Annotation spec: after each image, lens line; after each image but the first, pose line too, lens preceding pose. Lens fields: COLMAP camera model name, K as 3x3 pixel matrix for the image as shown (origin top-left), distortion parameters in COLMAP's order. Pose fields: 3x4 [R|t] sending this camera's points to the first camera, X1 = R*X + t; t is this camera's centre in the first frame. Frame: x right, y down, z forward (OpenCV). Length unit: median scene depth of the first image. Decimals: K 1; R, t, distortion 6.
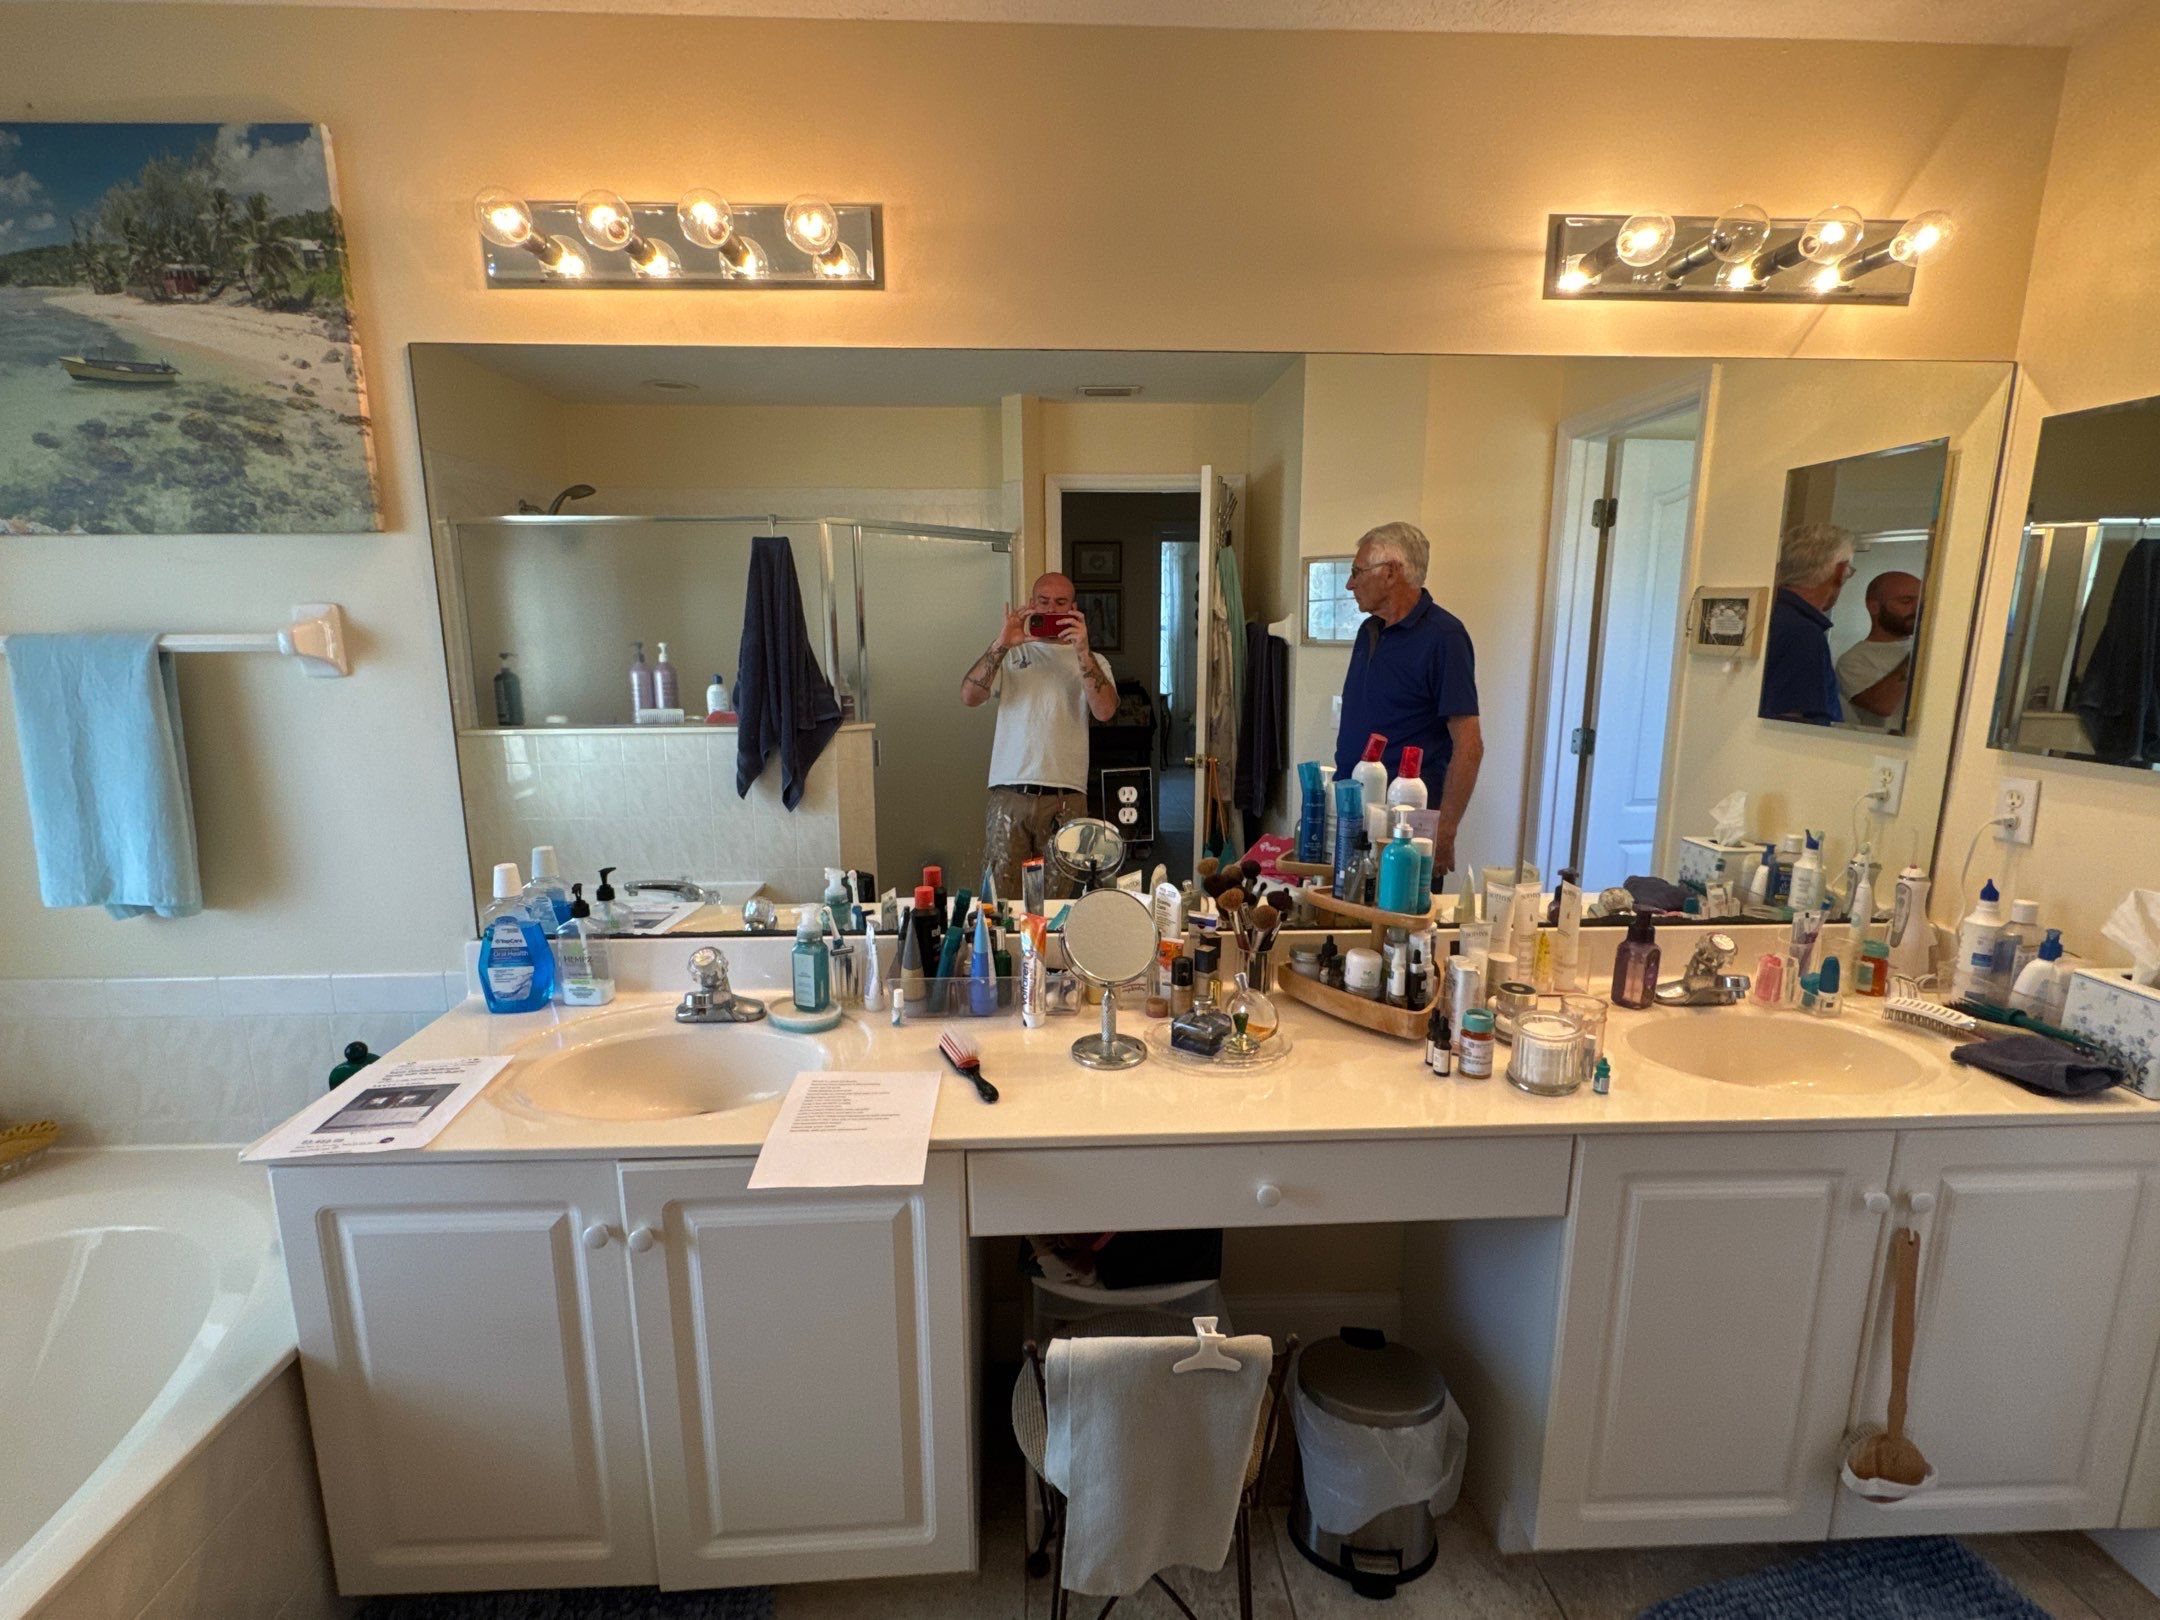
lens RADIAL K [[1043.2, 0, 1079.3], [0, 1043.2, 832.3], [0, 0, 1]] dist [-0.002796, 0.000379]
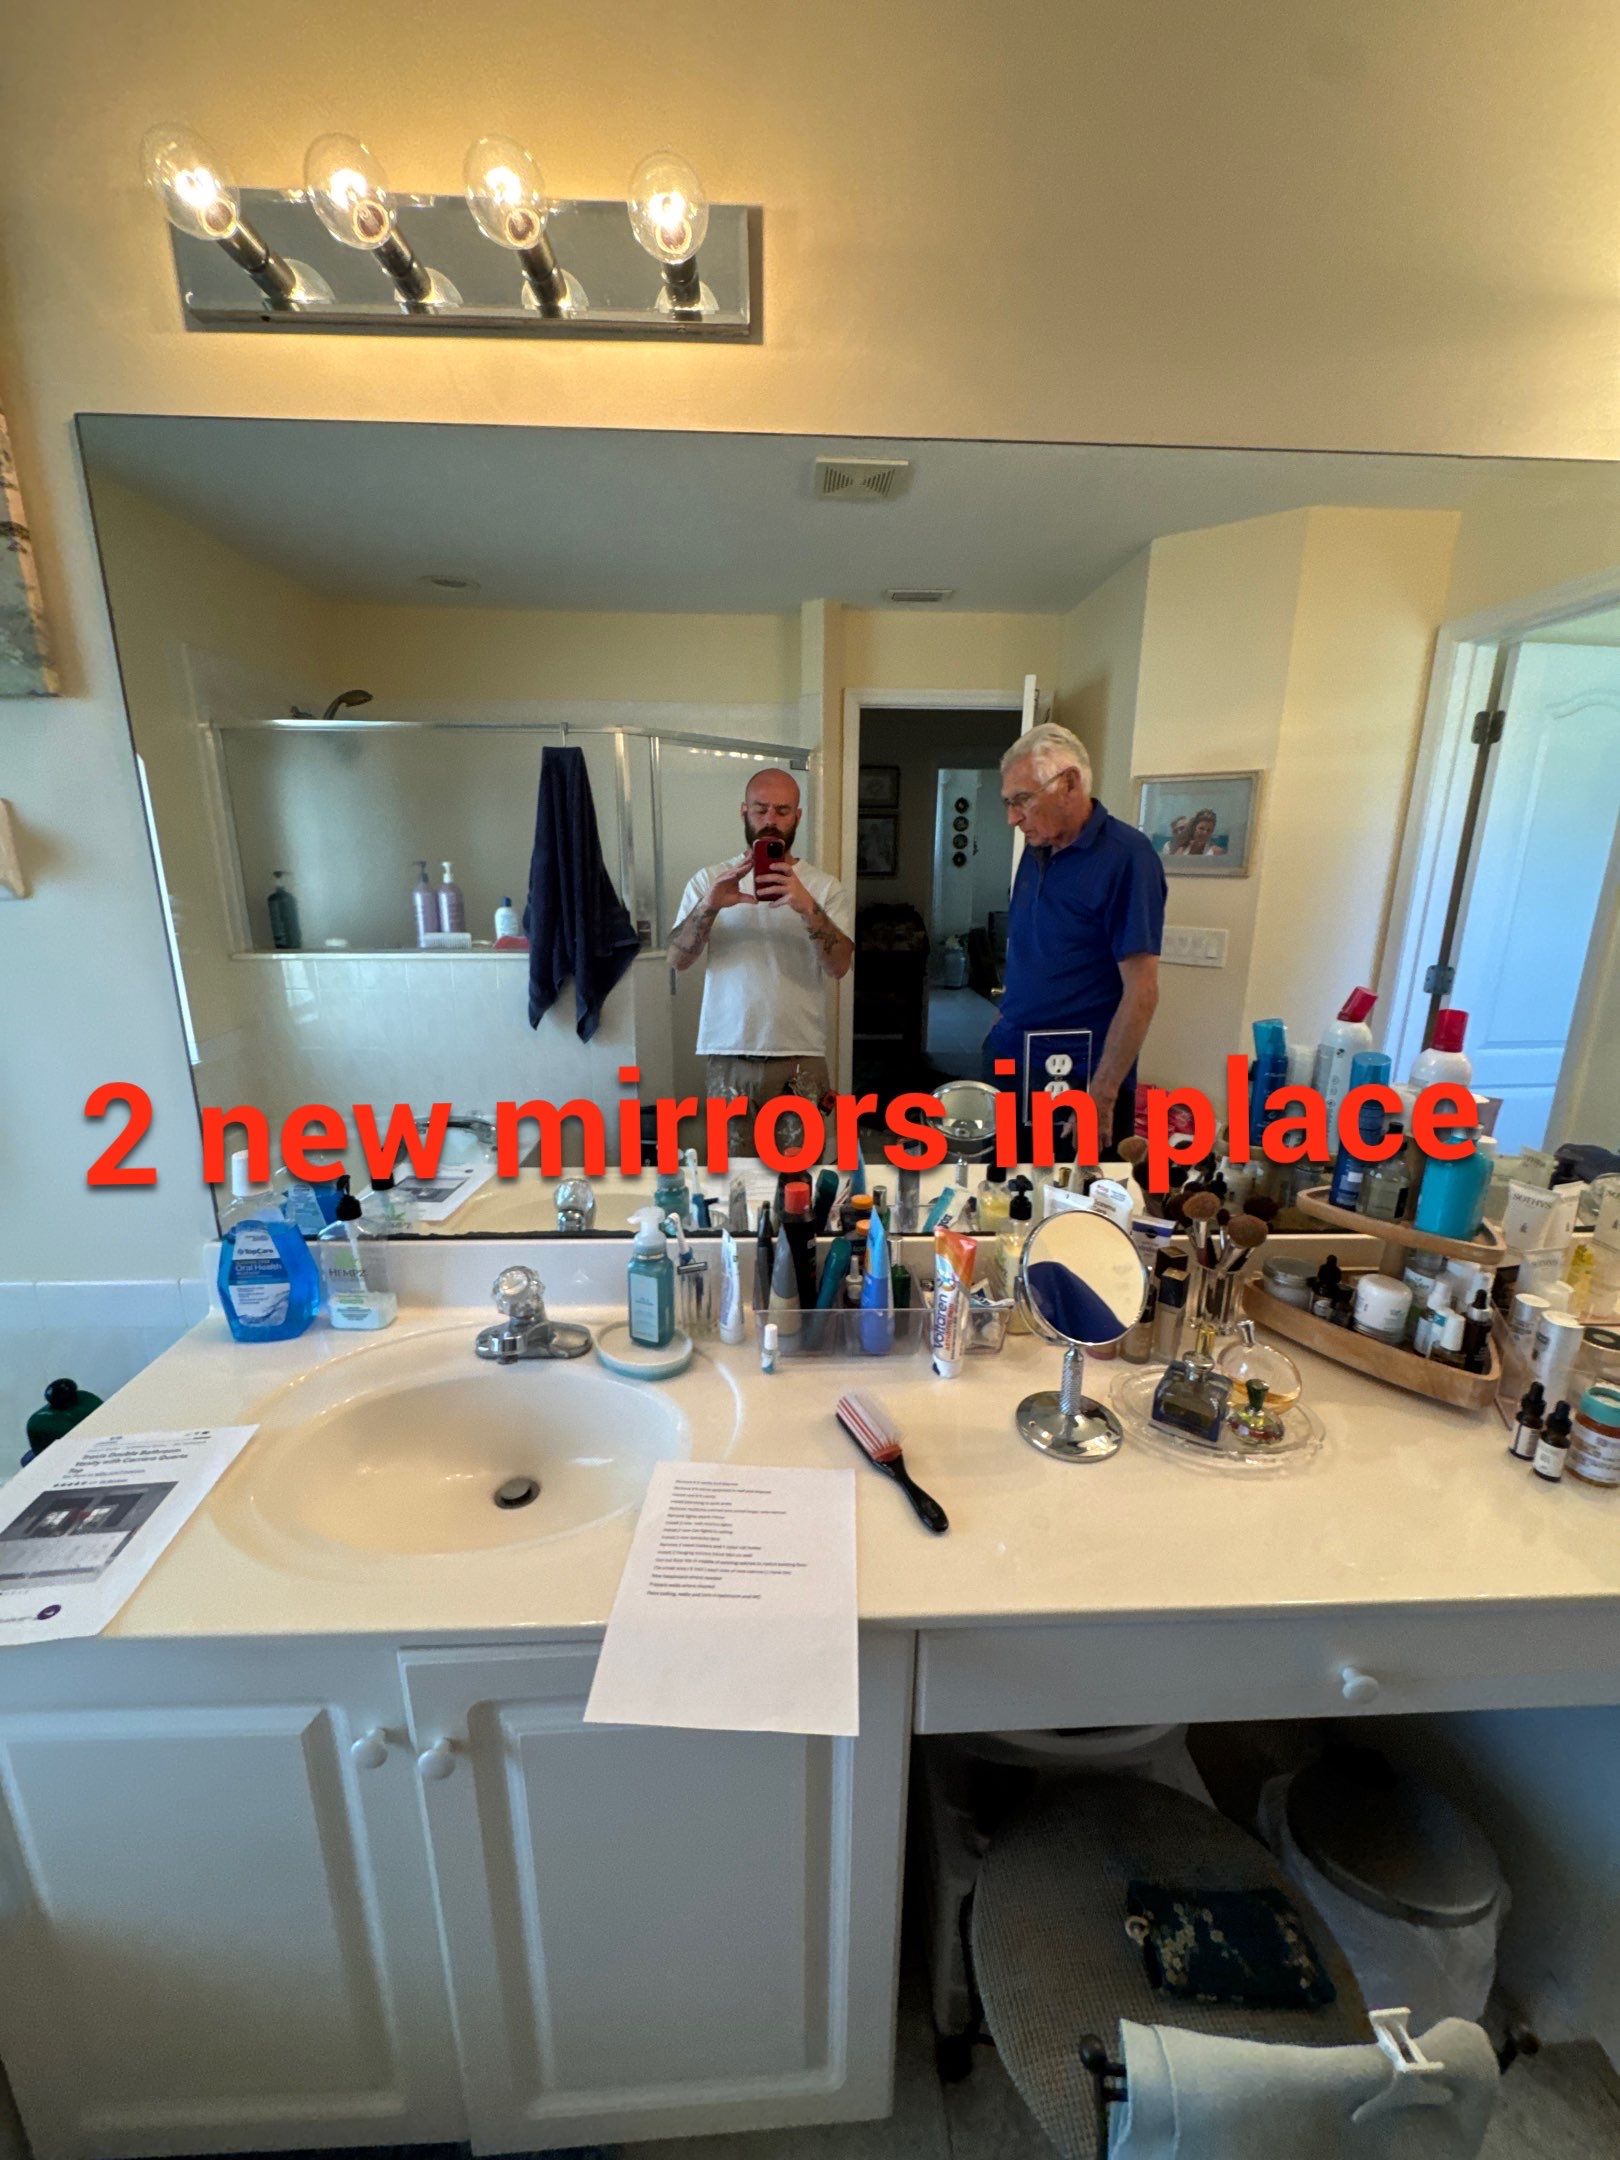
lens RADIAL K [[859.5, 0, 800.7], [0, 859.5, 1088.8], [0, 0, 1]] dist [-0.002238, 0.000218]
pose [[0.999923, 0.008970, 0.008600, -0.156869], [-0.009551, 0.997495, 0.070084, -0.064208], [-0.007950, -0.070161, 0.997504, 0.384568]]
